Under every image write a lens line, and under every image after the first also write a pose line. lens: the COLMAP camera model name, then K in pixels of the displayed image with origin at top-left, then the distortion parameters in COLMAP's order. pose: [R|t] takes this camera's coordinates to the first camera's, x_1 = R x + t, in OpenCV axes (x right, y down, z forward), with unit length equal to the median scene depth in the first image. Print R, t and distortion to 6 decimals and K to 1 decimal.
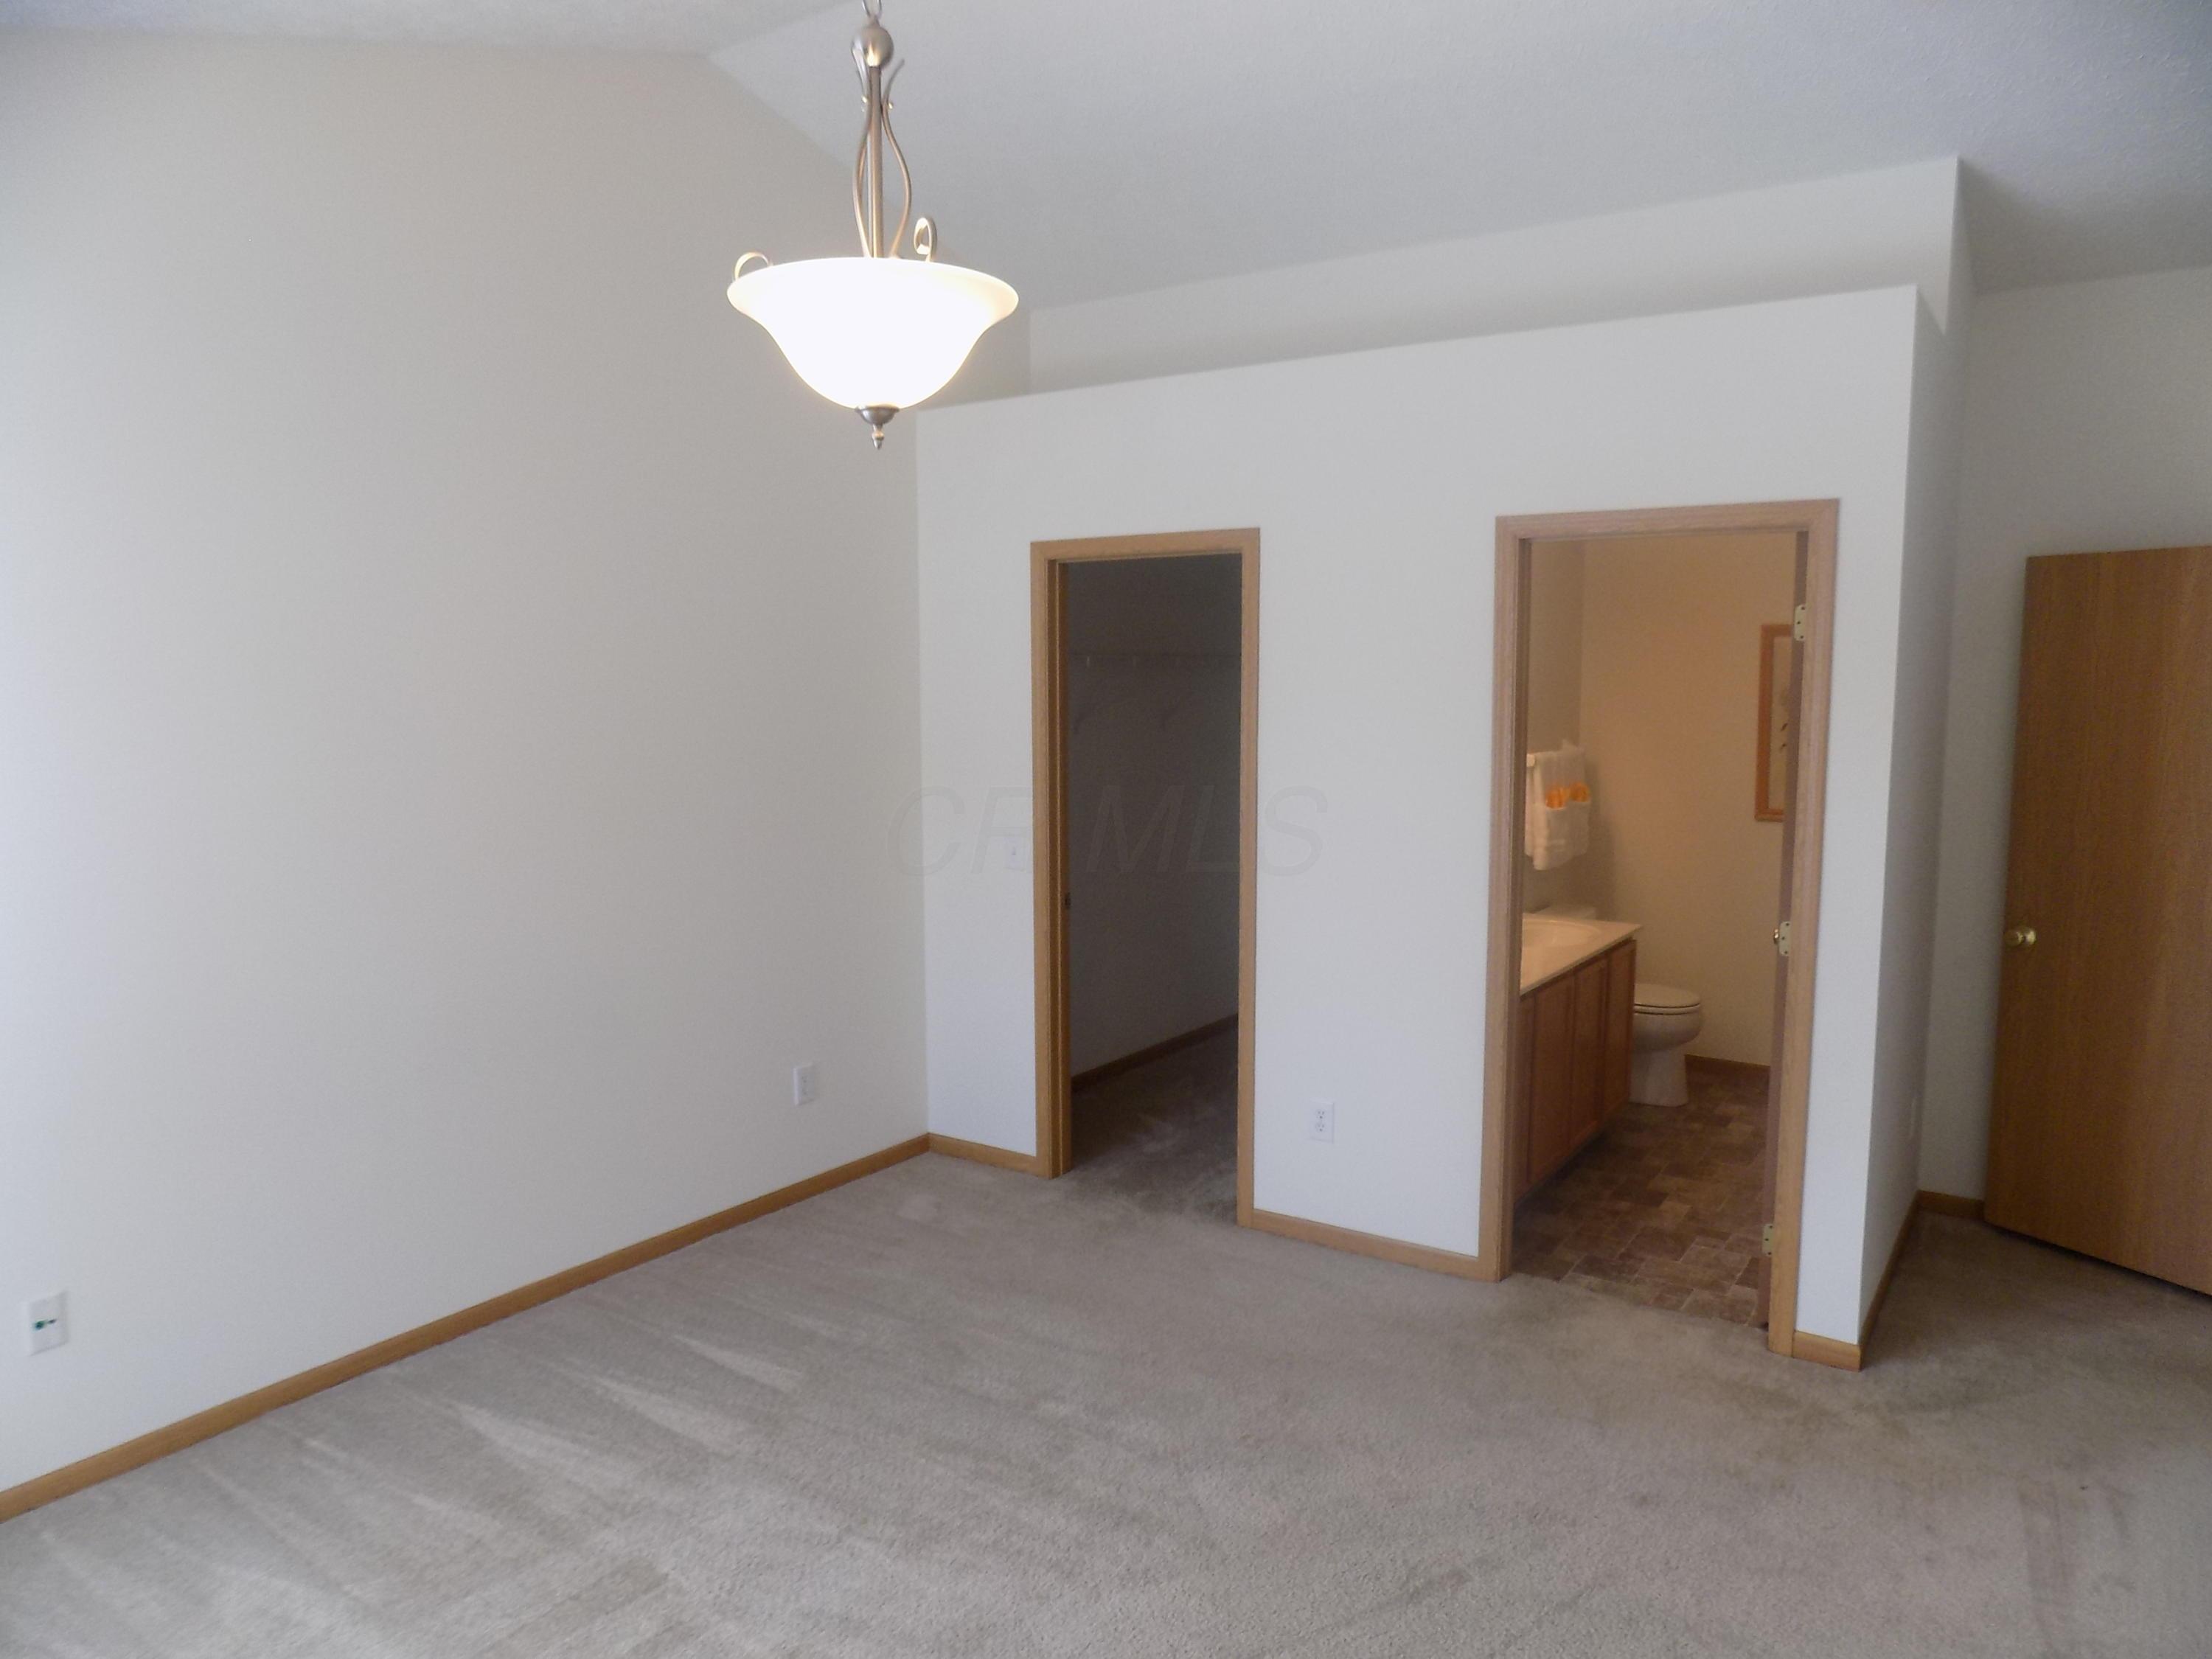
lens RADIAL K [[1455.6, 0, 1115.7], [0, 1455.6, 830.4], [0, 0, 1]] dist [-0.020172, 0.015704]
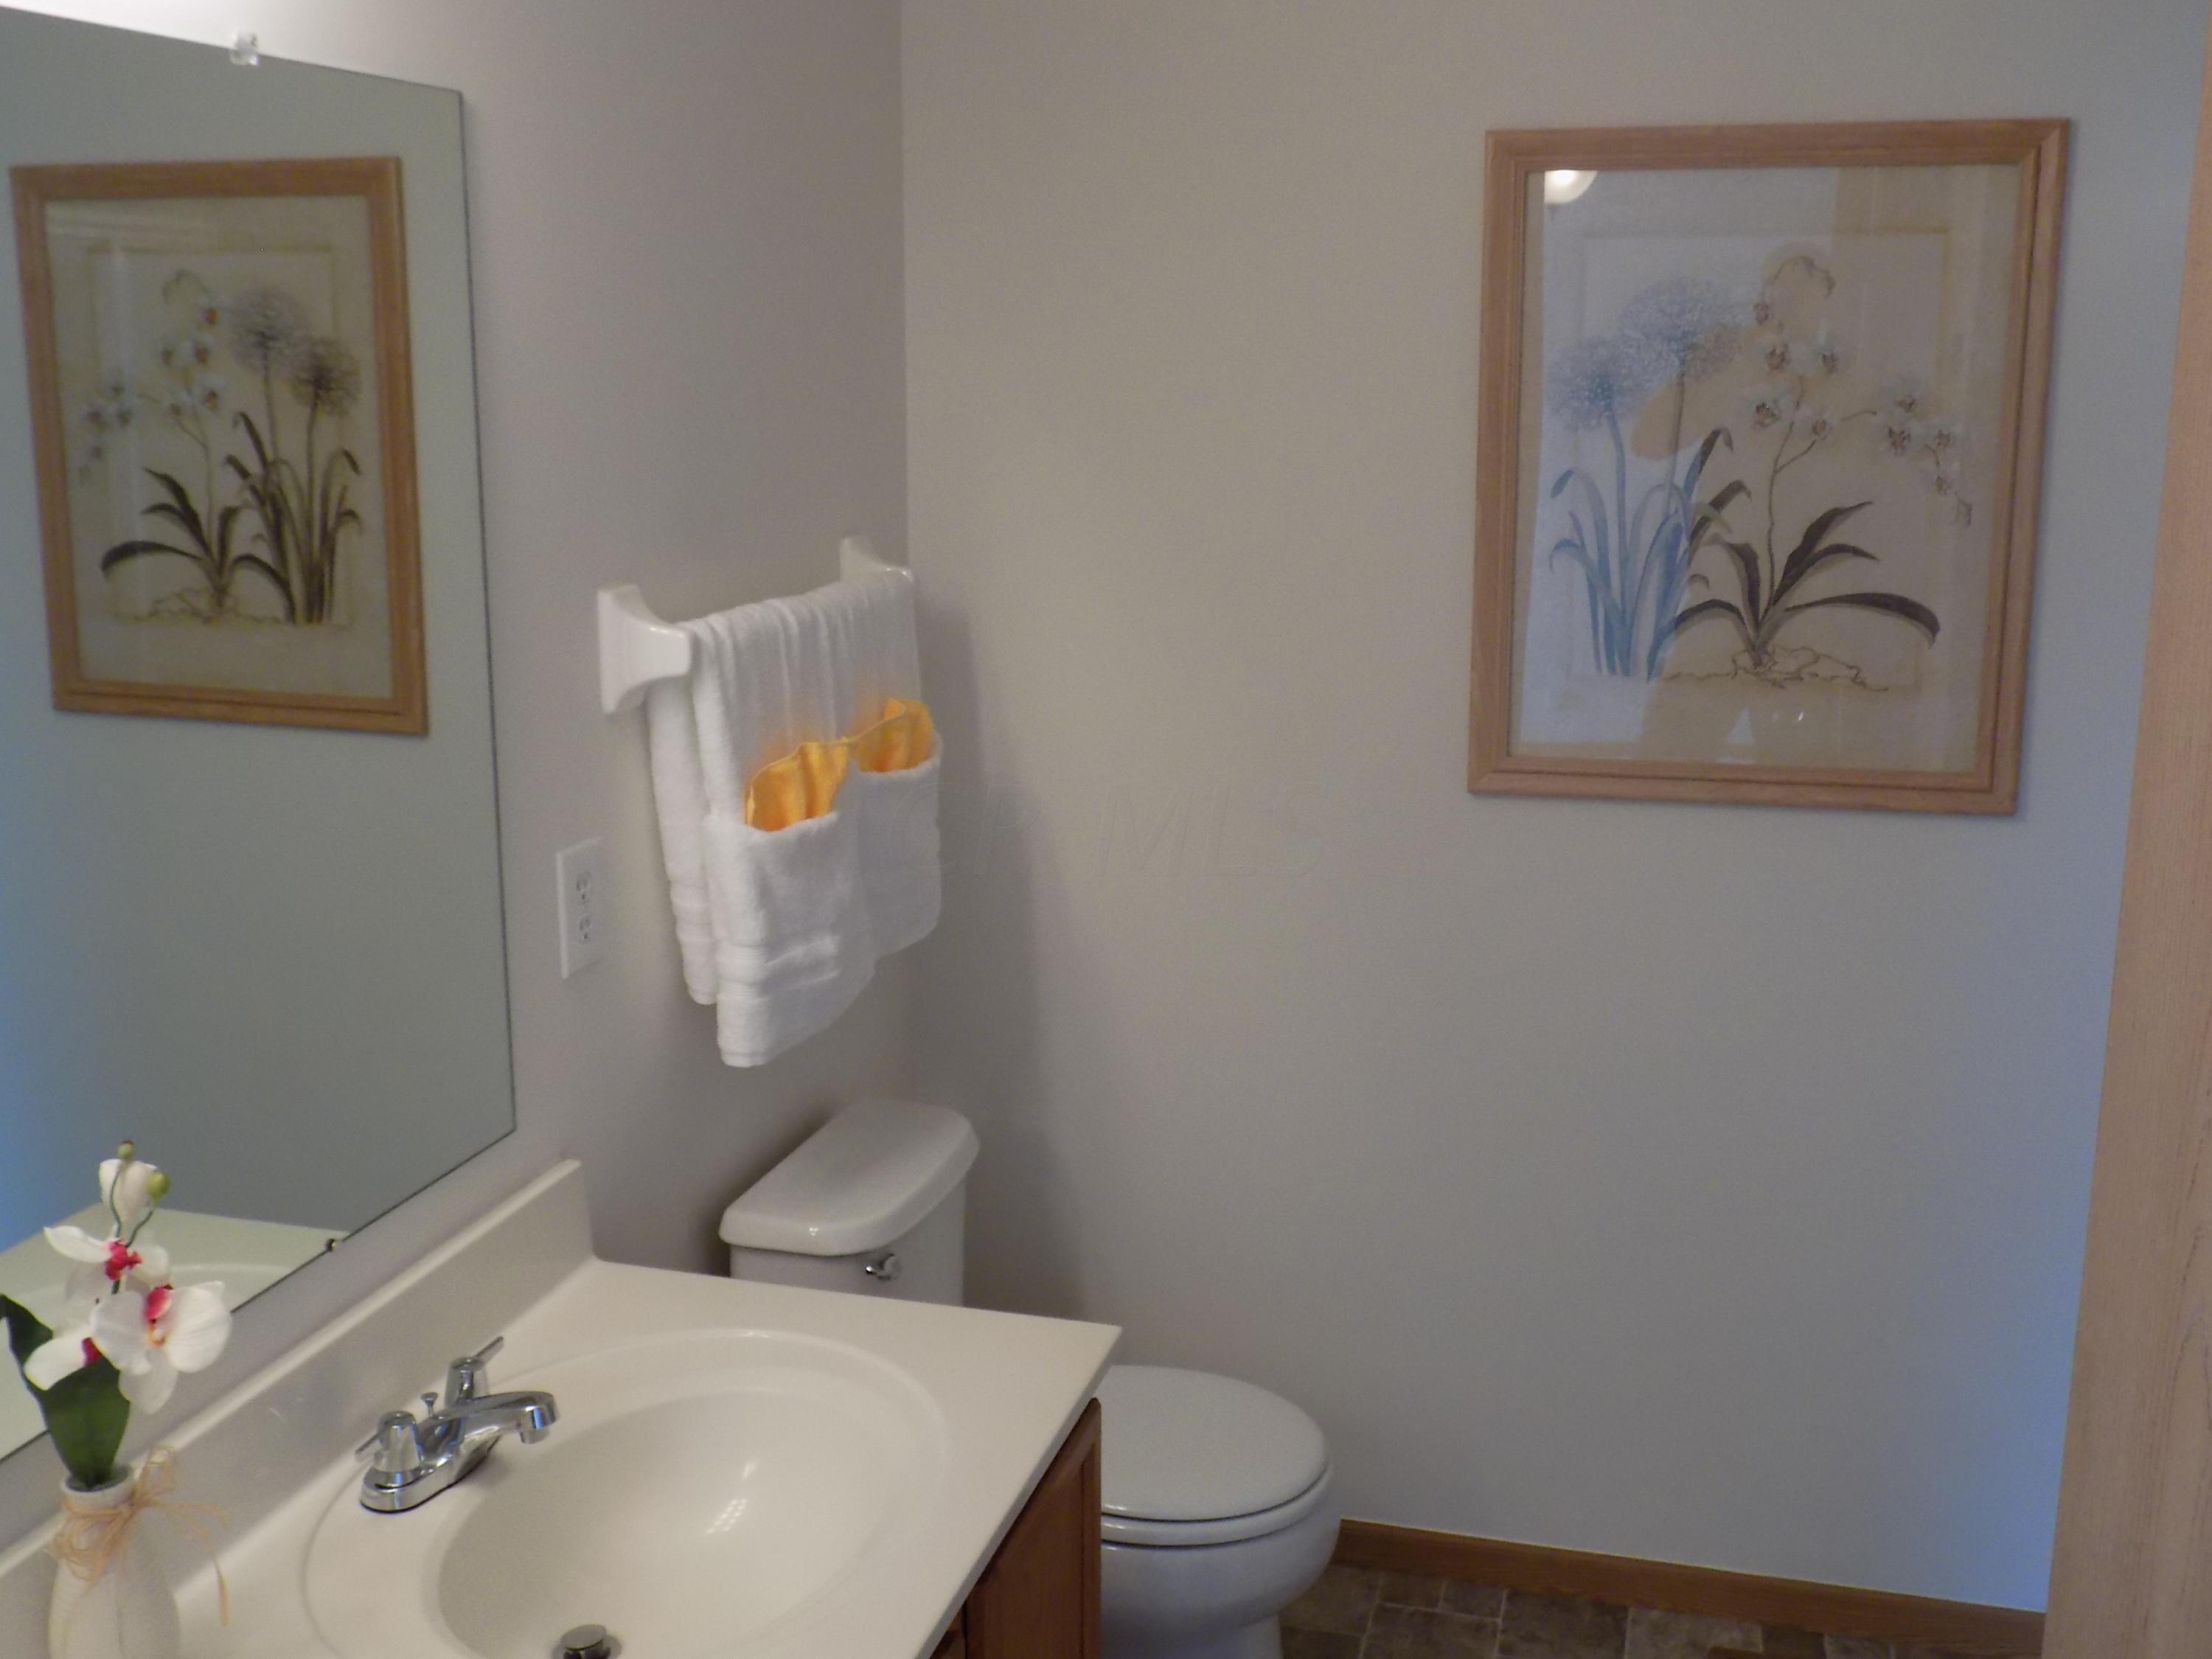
lens RADIAL K [[2225.1, 0, 1104.9], [0, 2225.1, 824.7], [0, 0, 1]] dist [-0.041693, 0.000000]
pose [[0.949392, -0.065804, 0.307123, 0.233397], [0.031264, 0.992750, 0.116061, -0.059792], [-0.312533, -0.100586, 0.944566, 0.605084]]
